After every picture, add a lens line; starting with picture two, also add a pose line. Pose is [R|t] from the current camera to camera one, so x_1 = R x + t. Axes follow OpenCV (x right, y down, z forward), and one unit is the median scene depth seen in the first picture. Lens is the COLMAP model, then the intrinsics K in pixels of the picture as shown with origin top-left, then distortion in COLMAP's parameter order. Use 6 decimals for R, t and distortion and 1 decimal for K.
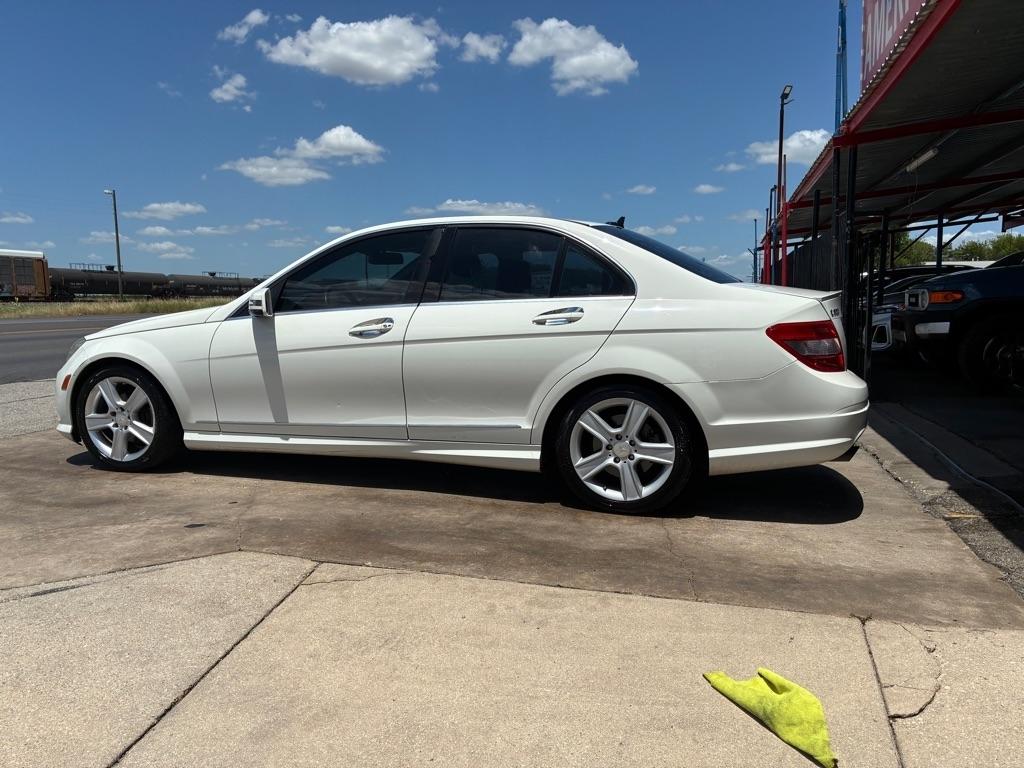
lens RADIAL K [[772.2, 0, 490.5], [0, 772.2, 382.0], [0, 0, 1]] dist [0.065039, -0.093133]
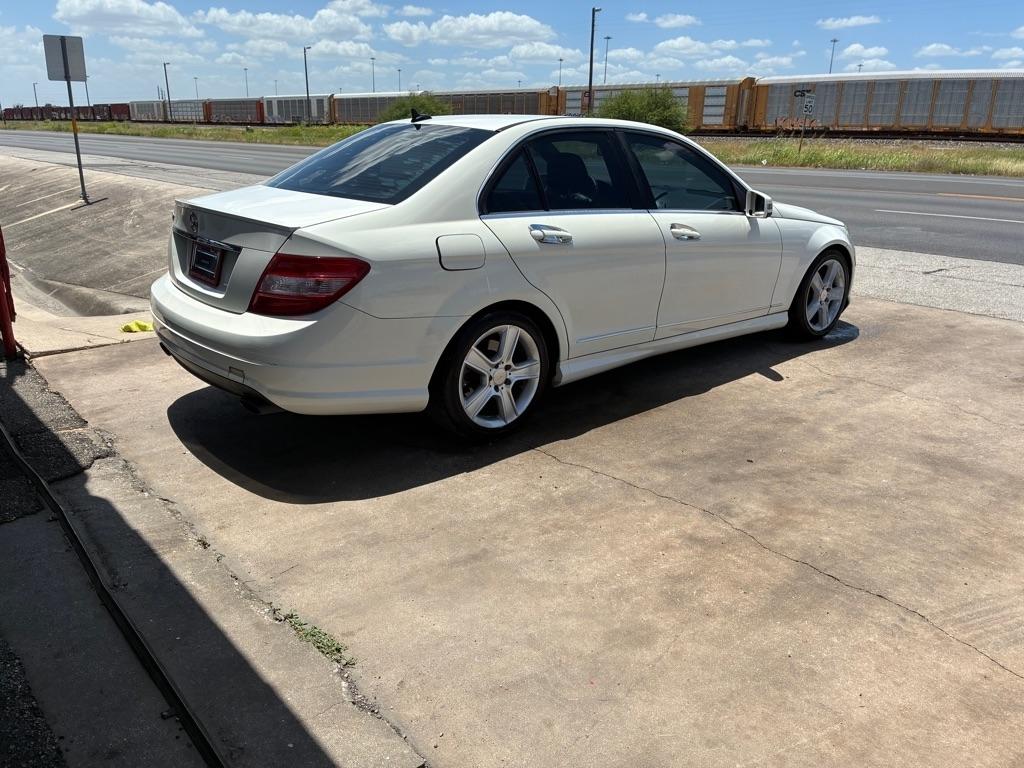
lens RADIAL K [[775.7, 0, 499.7], [0, 775.7, 383.6], [0, 0, 1]] dist [0.061084, -0.088493]
pose [[-0.544033, 0.255963, -0.799069, 1.068082], [-0.103822, 0.924480, 0.366821, -0.303968], [0.832615, 0.282524, -0.476373, 1.874073]]
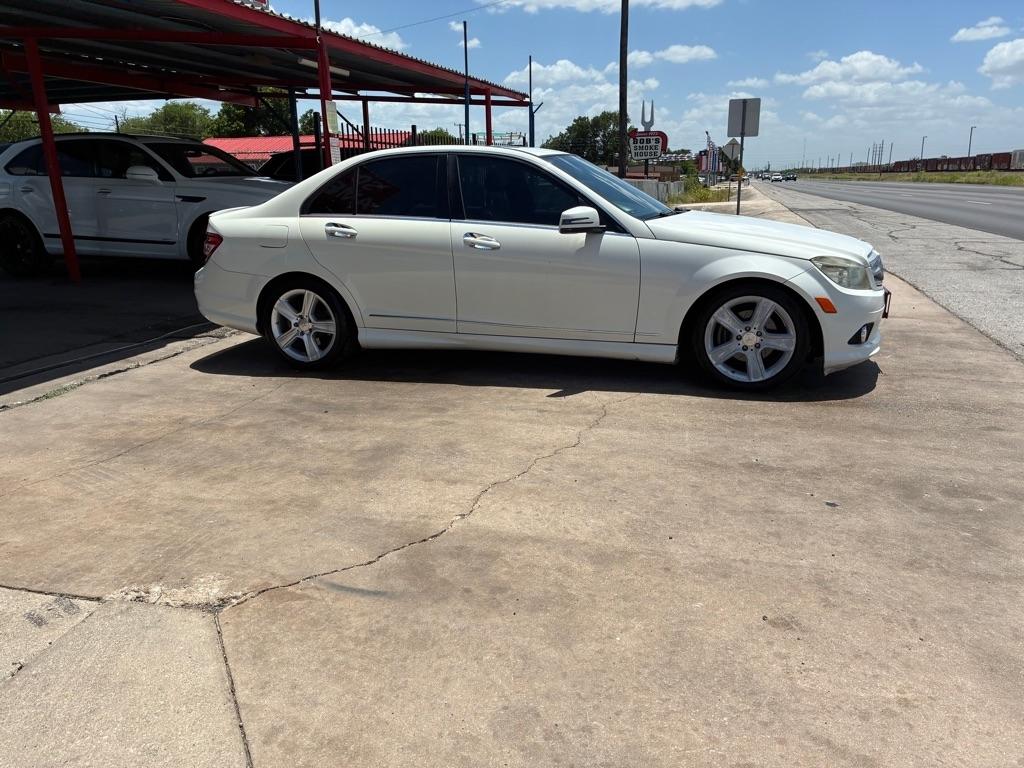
lens RADIAL K [[773.7, 0, 512.4], [0, 773.7, 387.3], [0, 0, 1]] dist [0.062090, -0.092883]
pose [[-0.999780, 0.018800, 0.009321, -0.083656], [0.020893, 0.932996, 0.359279, -0.350229], [-0.001942, 0.359395, -0.933184, 2.754947]]
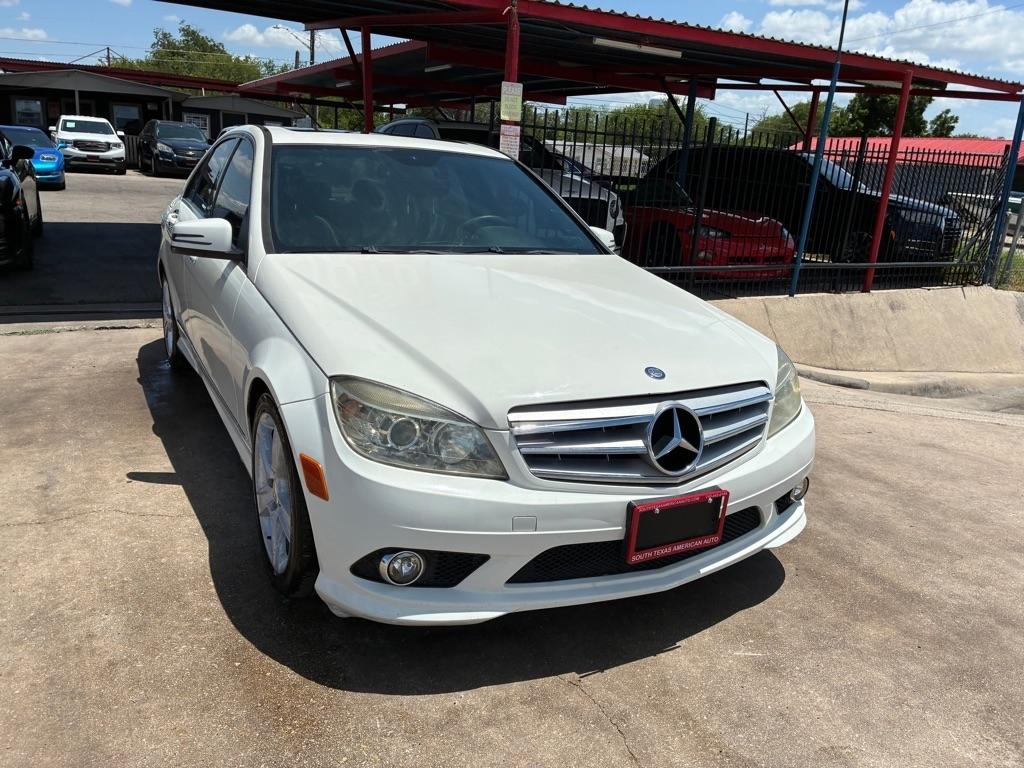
lens RADIAL K [[773.0, 0, 486.3], [0, 773.0, 395.6], [0, 0, 1]] dist [0.066394, -0.095402]
pose [[-0.699273, -0.242278, 0.672547, -0.954203], [0.016687, 0.935027, 0.354184, -0.286595], [-0.714660, 0.258894, -0.649796, 1.911349]]
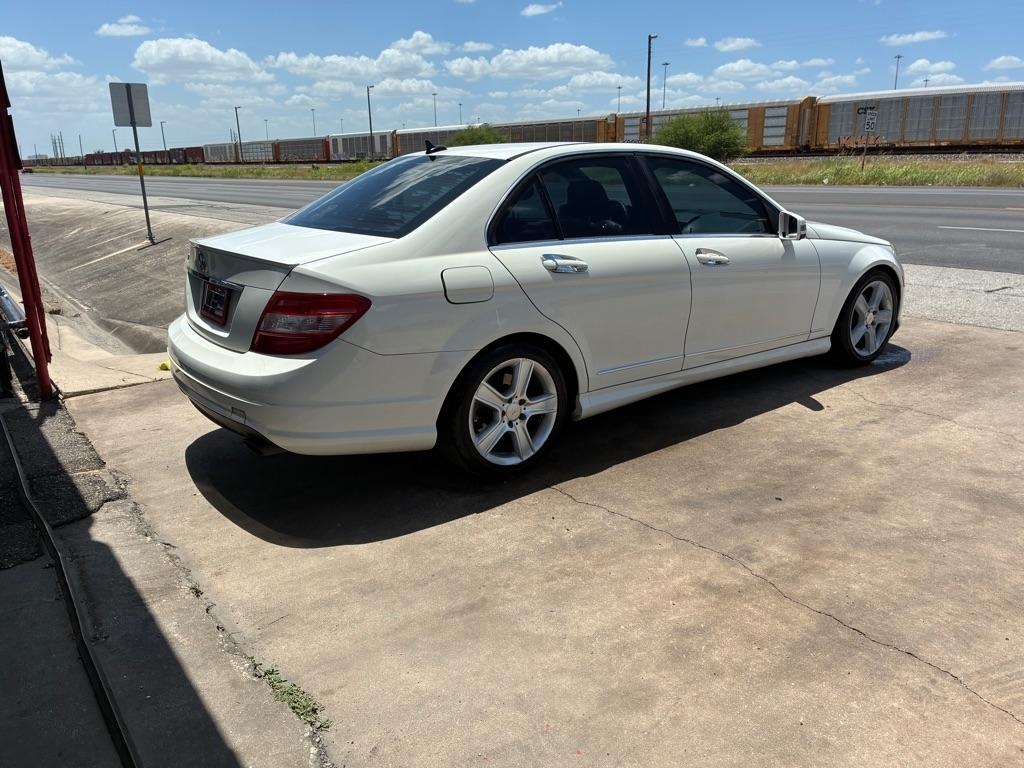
lens RADIAL K [[773.7, 0, 512.4], [0, 773.7, 387.3], [0, 0, 1]] dist [0.062090, -0.092883]
pose [[-0.592554, 0.241686, -0.768419, 1.001326], [-0.065592, 0.936284, 0.345064, -0.305677], [0.802855, 0.254872, -0.538947, 1.903107]]
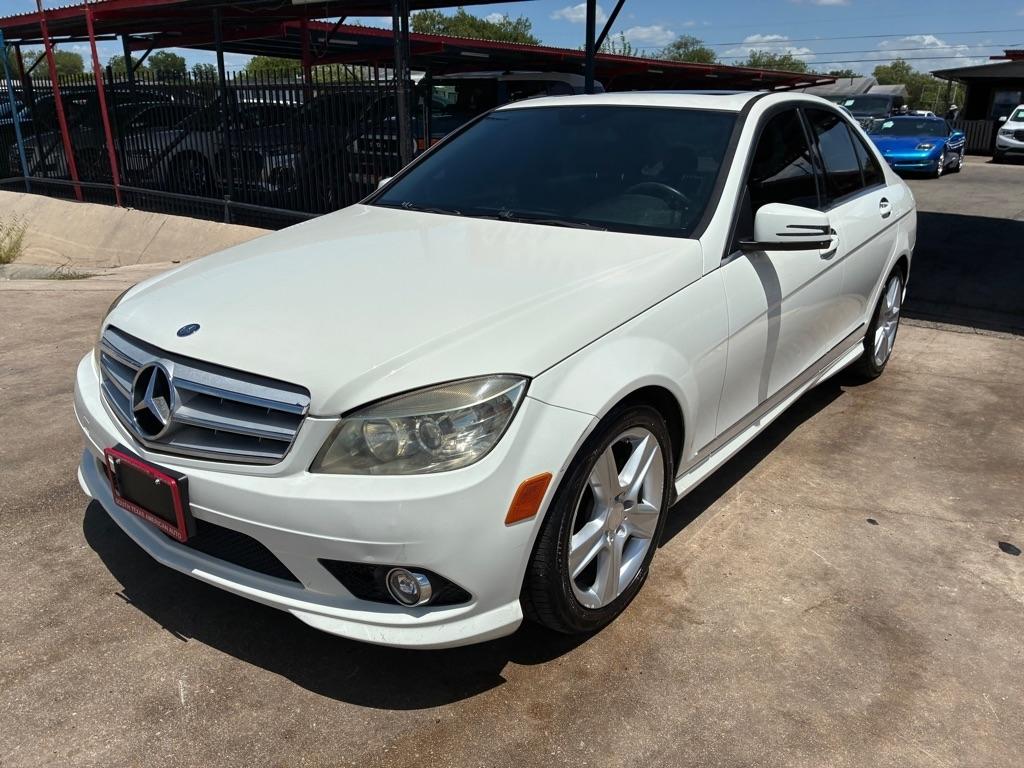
lens RADIAL K [[778.1, 0, 508.6], [0, 778.1, 368.0], [0, 0, 1]] dist [0.003499, -0.002496]
pose [[0.355018, -0.277974, 0.892576, -1.048276], [0.082835, 0.960369, 0.266139, -0.194587], [-0.931182, -0.020548, 0.363974, 1.063908]]
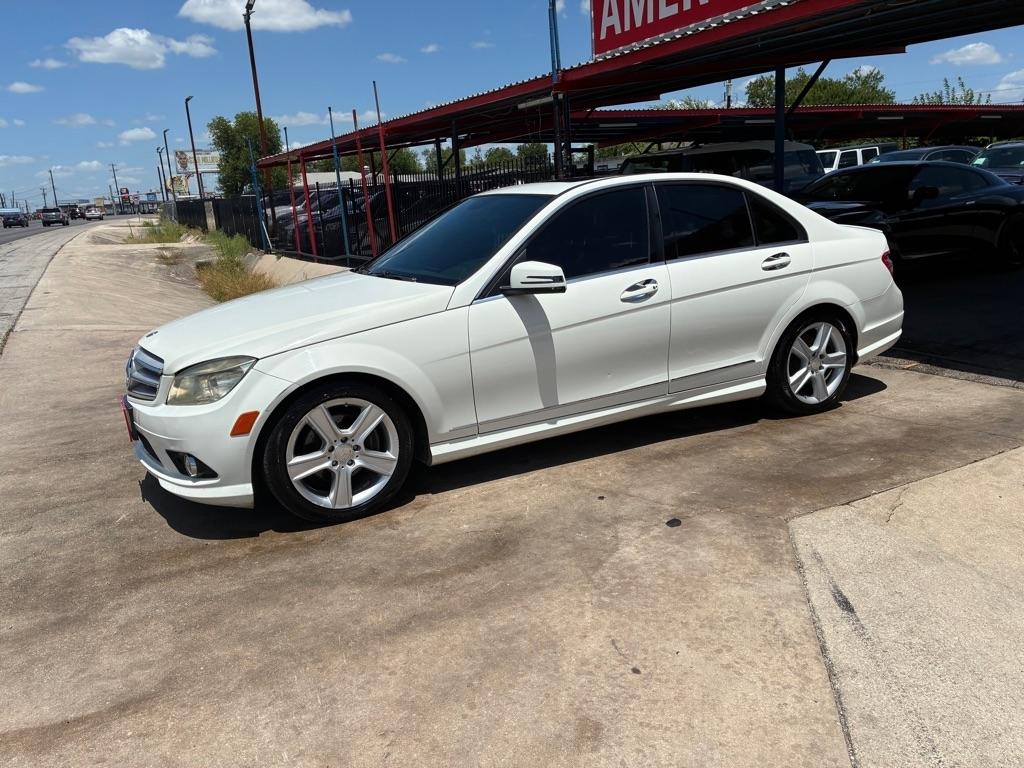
lens RADIAL K [[766.8, 0, 512.0], [0, 766.8, 384.0], [0, 0, 1]] dist [0.054249, -0.075381]
pose [[0.705854, -0.200214, 0.679474, -1.010795], [0.121759, 0.979241, 0.162058, -0.140087], [-0.697815, -0.031657, 0.715579, 0.428630]]
